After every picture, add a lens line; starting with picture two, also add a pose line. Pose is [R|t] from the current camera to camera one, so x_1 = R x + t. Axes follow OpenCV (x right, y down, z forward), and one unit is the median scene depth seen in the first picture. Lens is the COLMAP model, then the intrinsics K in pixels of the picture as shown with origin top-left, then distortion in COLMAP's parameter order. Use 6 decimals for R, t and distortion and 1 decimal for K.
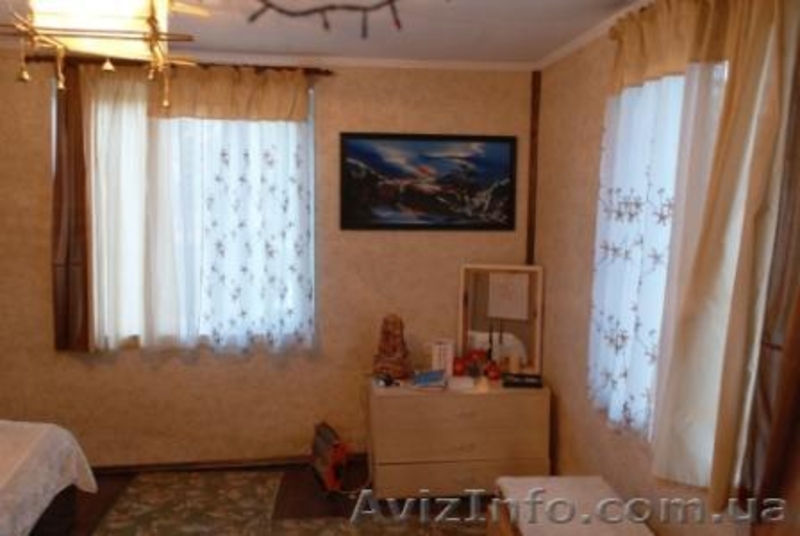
lens RADIAL K [[715.4, 0, 400.0], [0, 715.4, 268.0], [0, 0, 1]] dist [-0.004313, -0.004005]
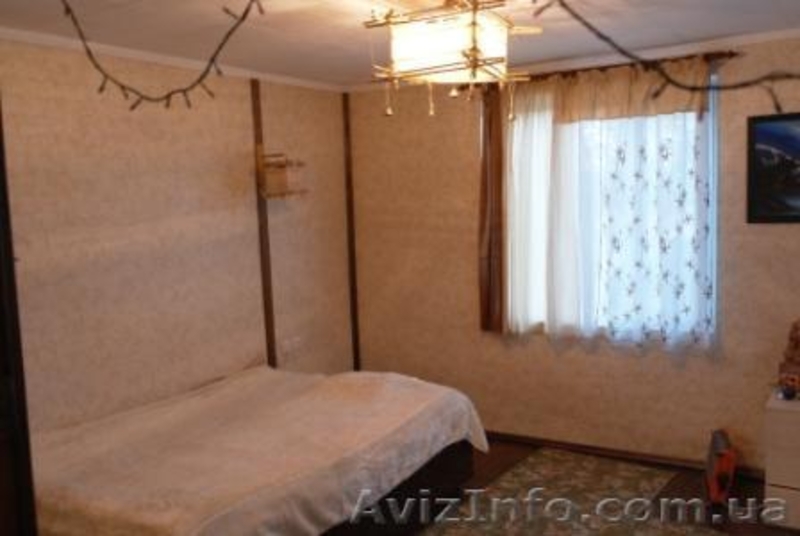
lens RADIAL K [[715.4, 0, 400.0], [0, 715.4, 268.0], [0, 0, 1]] dist [-0.004313, -0.004005]
pose [[0.749567, 0.021611, -0.661575, 0.197689], [-0.017357, 0.999765, 0.012992, -0.000487], [0.661700, 0.001745, 0.749766, 0.020474]]
